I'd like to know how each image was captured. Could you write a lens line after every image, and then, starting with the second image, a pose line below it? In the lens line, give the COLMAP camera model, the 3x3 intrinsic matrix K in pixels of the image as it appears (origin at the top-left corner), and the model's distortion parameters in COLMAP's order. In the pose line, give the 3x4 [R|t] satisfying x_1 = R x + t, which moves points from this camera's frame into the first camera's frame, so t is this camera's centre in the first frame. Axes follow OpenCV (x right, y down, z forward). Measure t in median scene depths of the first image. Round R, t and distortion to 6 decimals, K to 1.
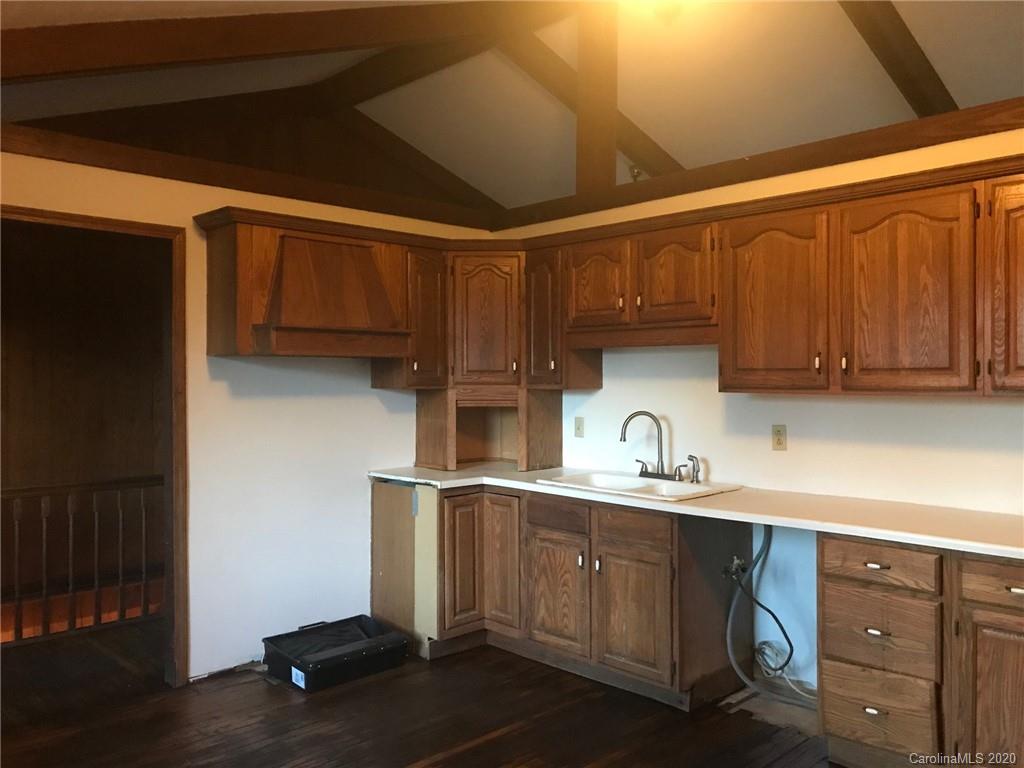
lens RADIAL K [[816.8, 0, 514.4], [0, 816.8, 369.8], [0, 0, 1]] dist [-0.044587, -0.003471]
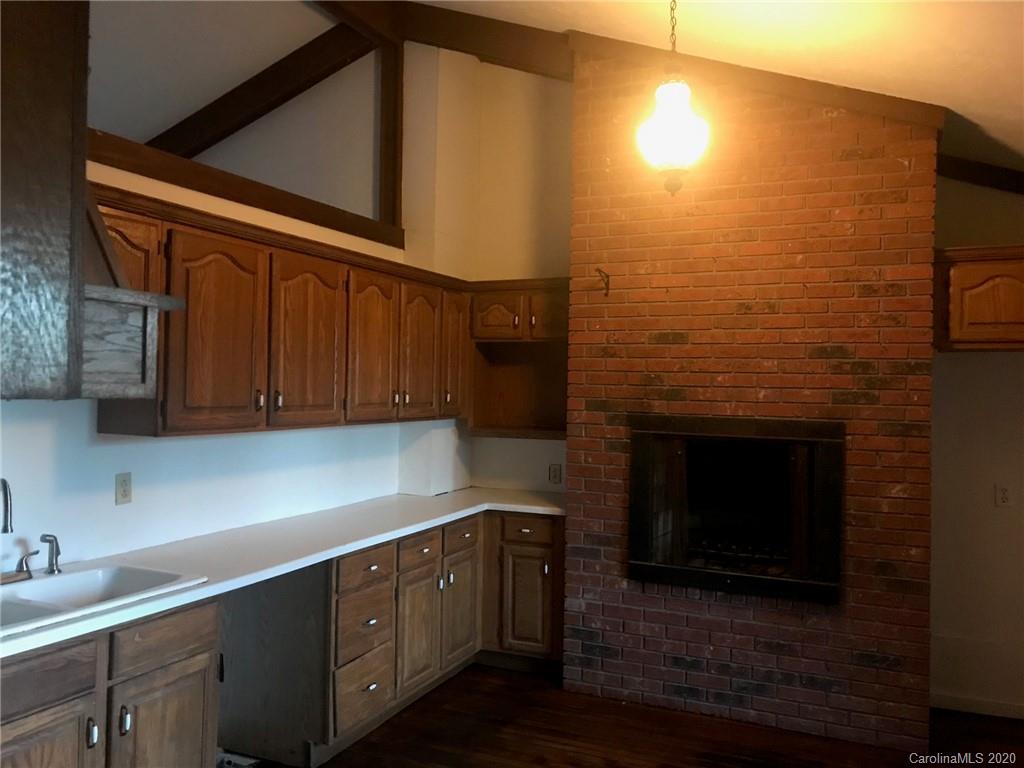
lens RADIAL K [[834.1, 0, 512.0], [0, 834.1, 384.0], [0, 0, 1]] dist [0.039172, -0.044371]
pose [[-0.372623, -0.002274, 0.927980, -0.539353], [-0.021793, 0.999743, -0.006300, -0.022636], [-0.927727, -0.022571, -0.372577, 0.849398]]
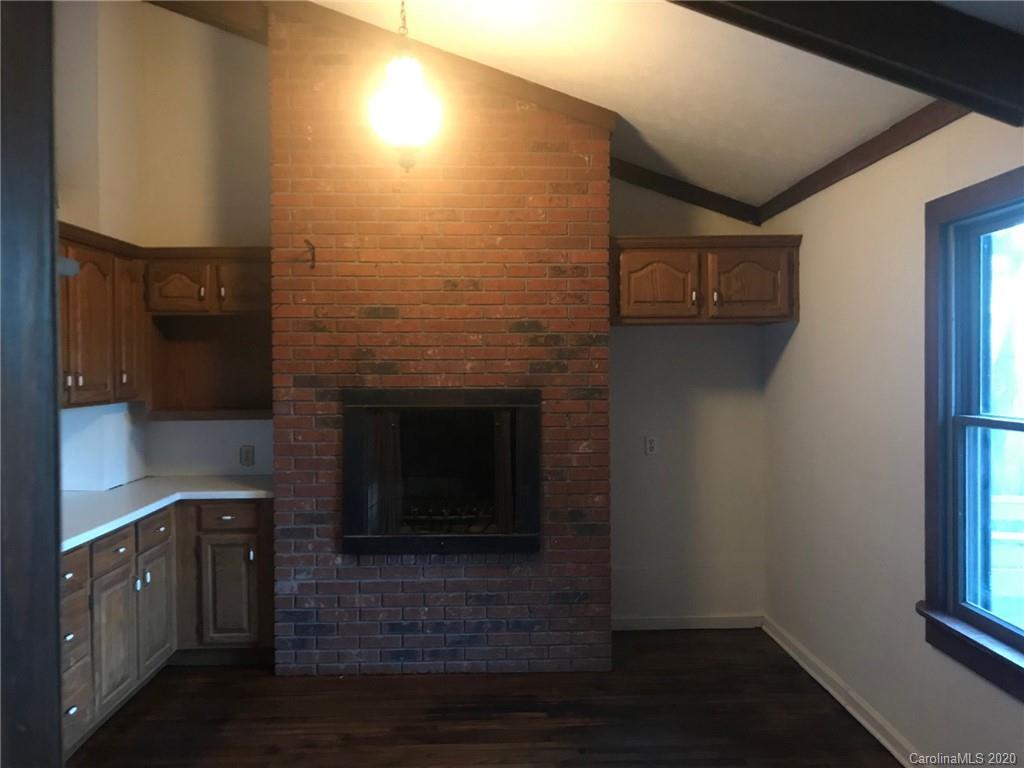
lens RADIAL K [[828.0, 0, 512.0], [0, 828.0, 384.0], [0, 0, 1]] dist [0.058731, -0.120912]
pose [[-0.737226, -0.013114, 0.675518, -0.482256], [0.001726, 0.999772, 0.021293, -0.022684], [-0.675644, 0.016864, -0.737036, 0.932175]]
